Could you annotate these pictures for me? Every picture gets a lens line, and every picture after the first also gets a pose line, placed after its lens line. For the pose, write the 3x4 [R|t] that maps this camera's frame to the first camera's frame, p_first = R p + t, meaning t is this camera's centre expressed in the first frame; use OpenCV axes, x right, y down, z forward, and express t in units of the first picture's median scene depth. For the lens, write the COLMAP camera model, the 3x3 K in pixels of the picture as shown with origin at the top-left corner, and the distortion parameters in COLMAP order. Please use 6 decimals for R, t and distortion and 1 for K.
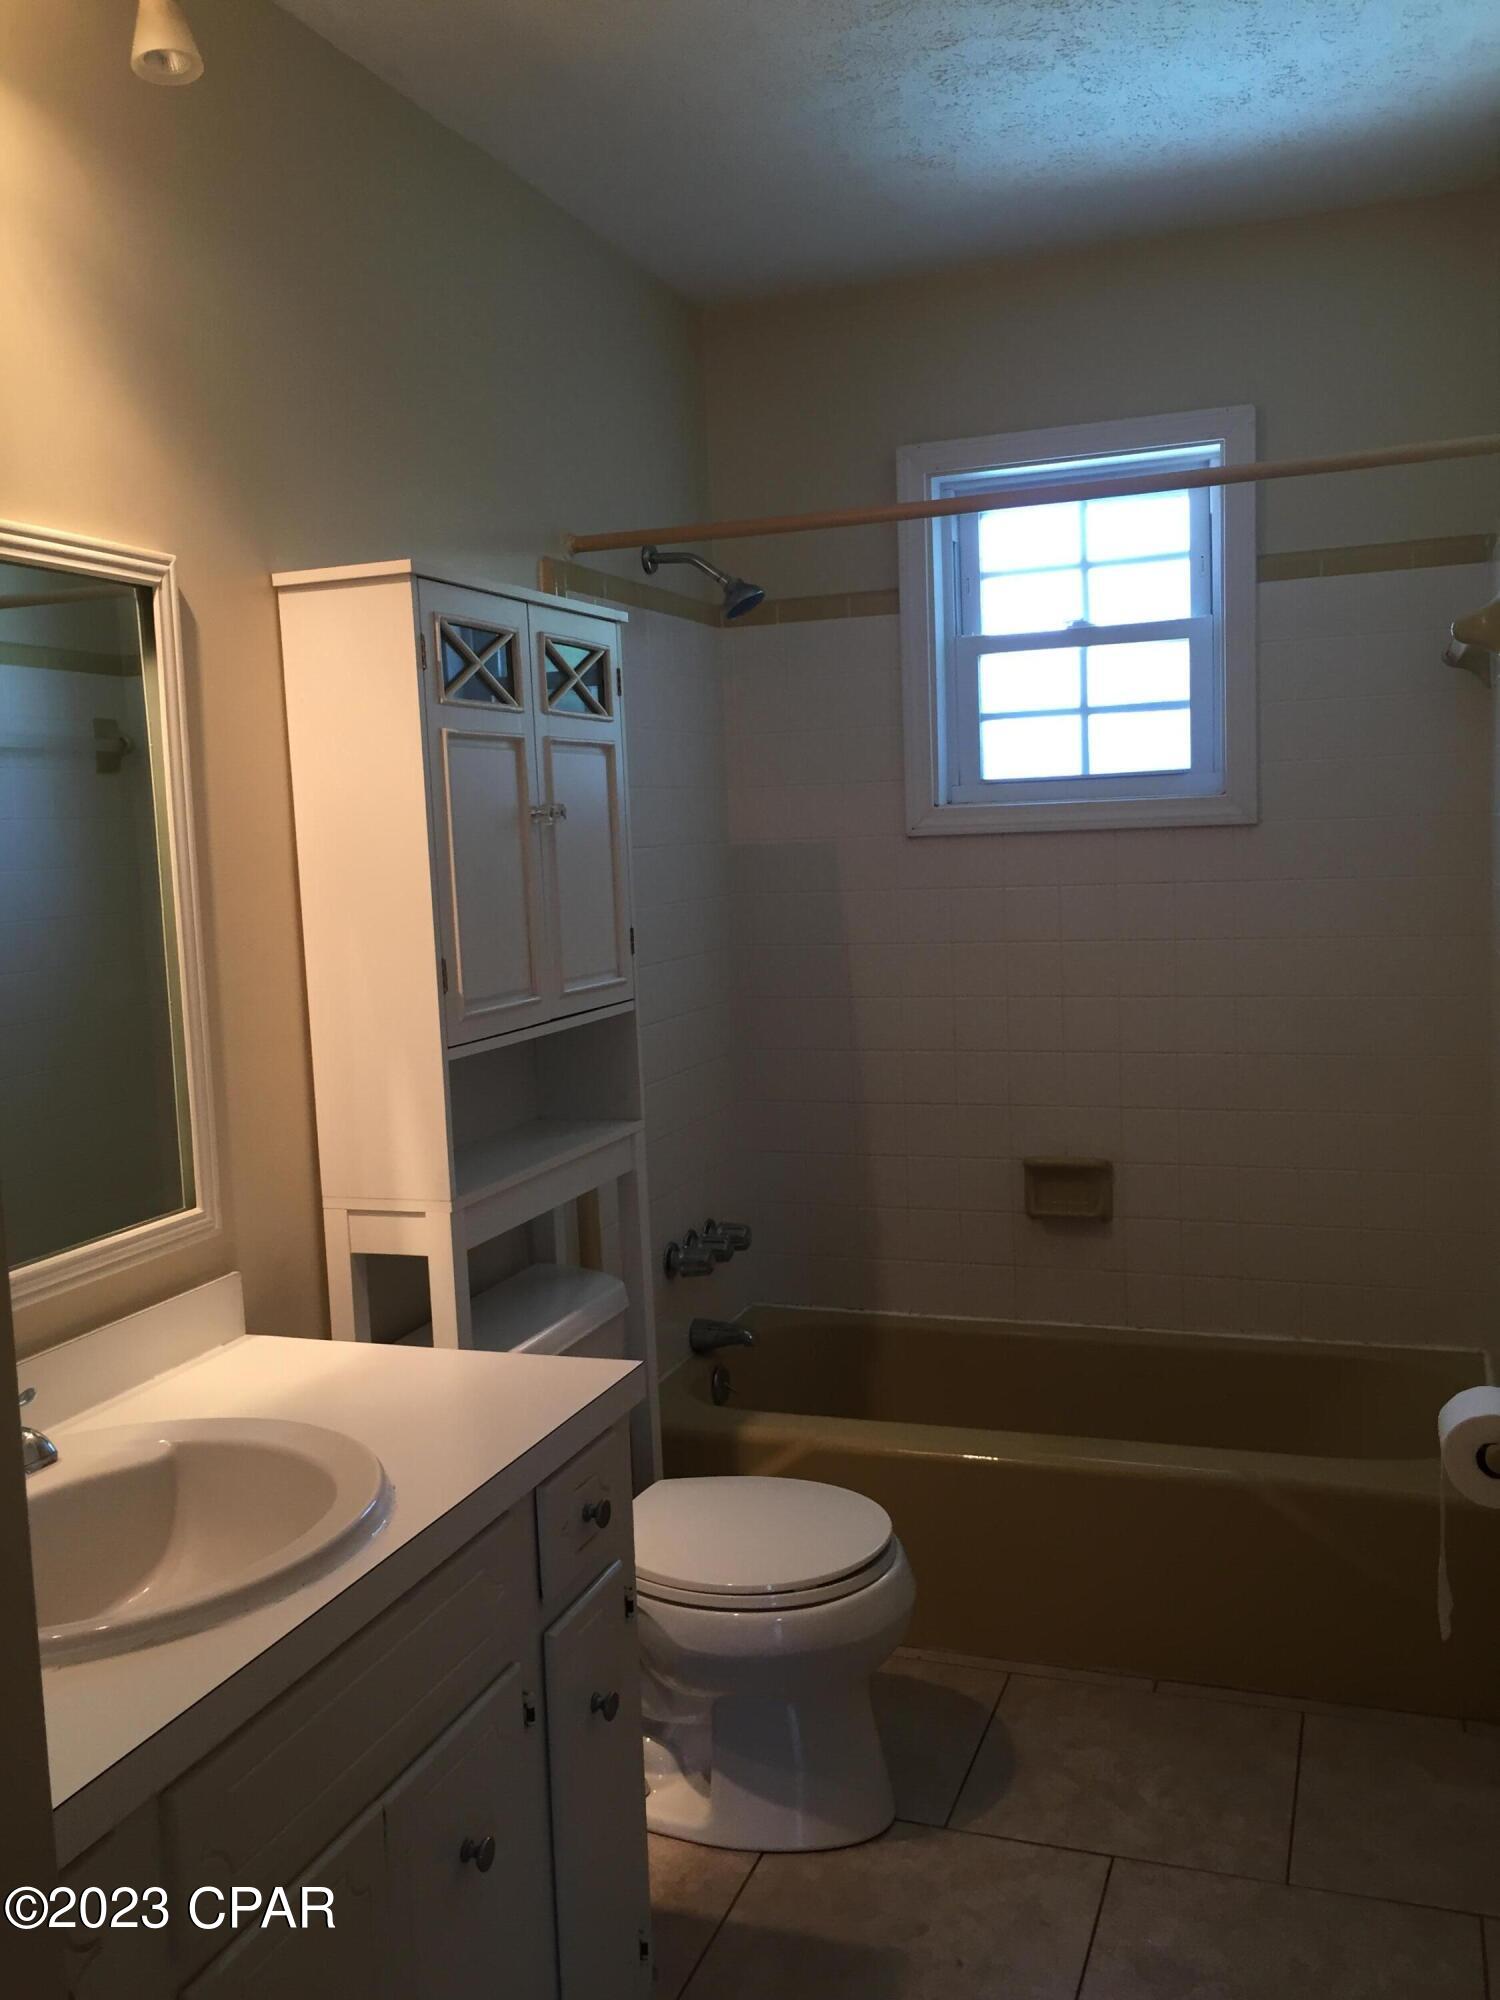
lens RADIAL K [[1713.4, 0, 750.0], [0, 1713.4, 1000.0], [0, 0, 1]] dist [0.013769, -0.000979]
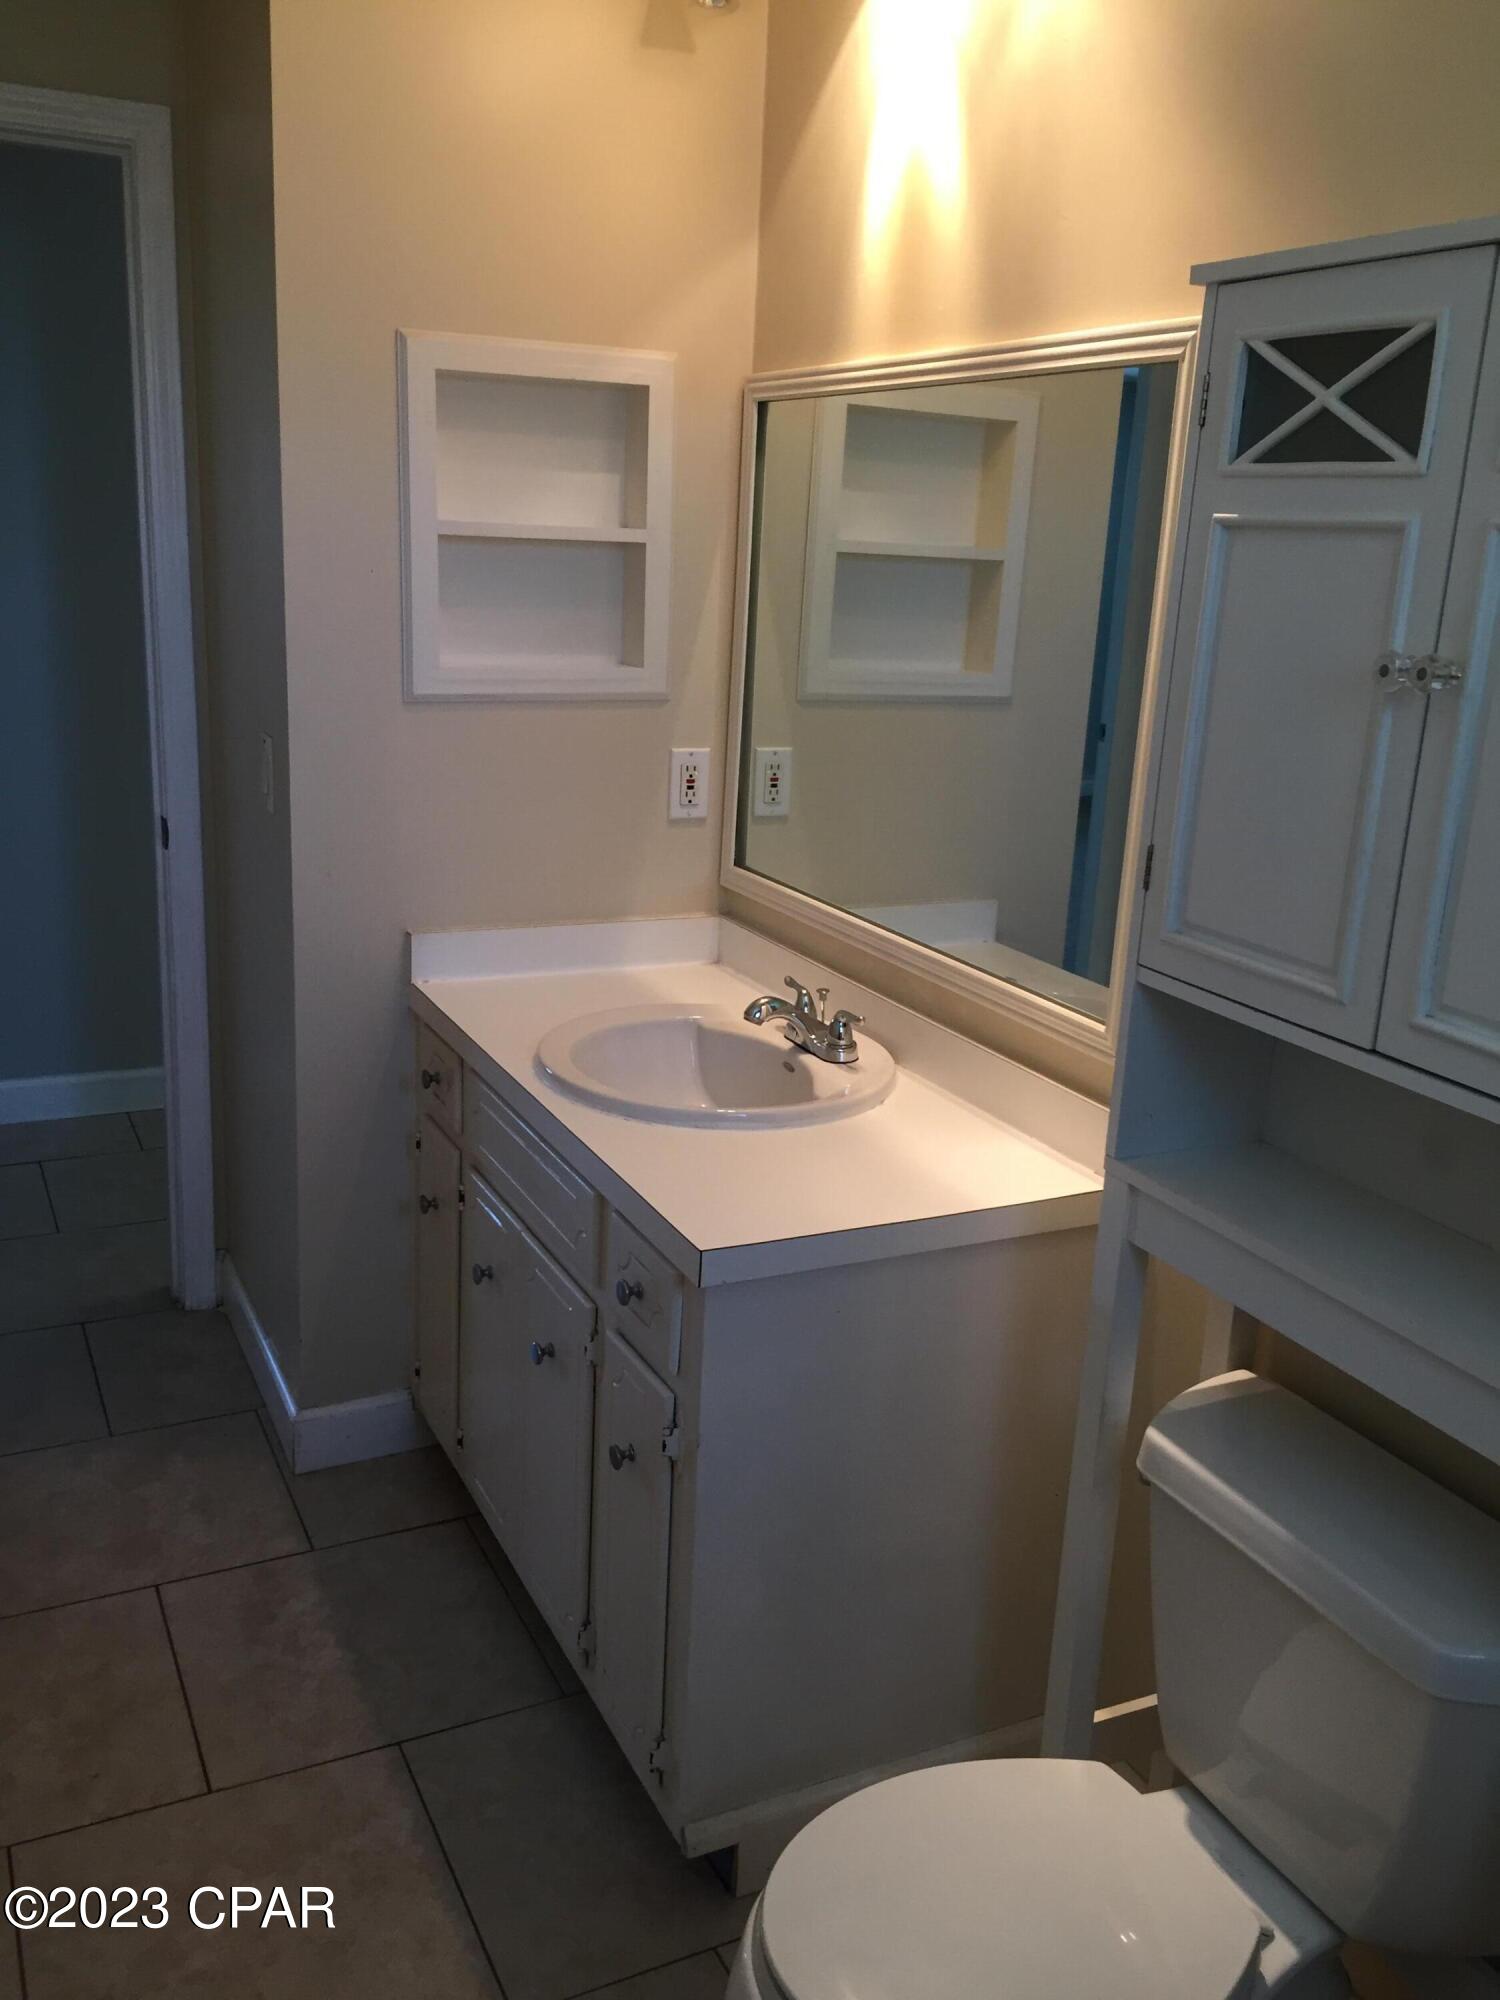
lens RADIAL K [[1713.4, 0, 750.0], [0, 1713.4, 1000.0], [0, 0, 1]] dist [0.013769, -0.000979]
pose [[-0.693152, 0.198583, -0.692896, 0.449759], [-0.090933, 0.929526, 0.357368, -0.204505], [0.715032, 0.310718, -0.626245, 1.343413]]
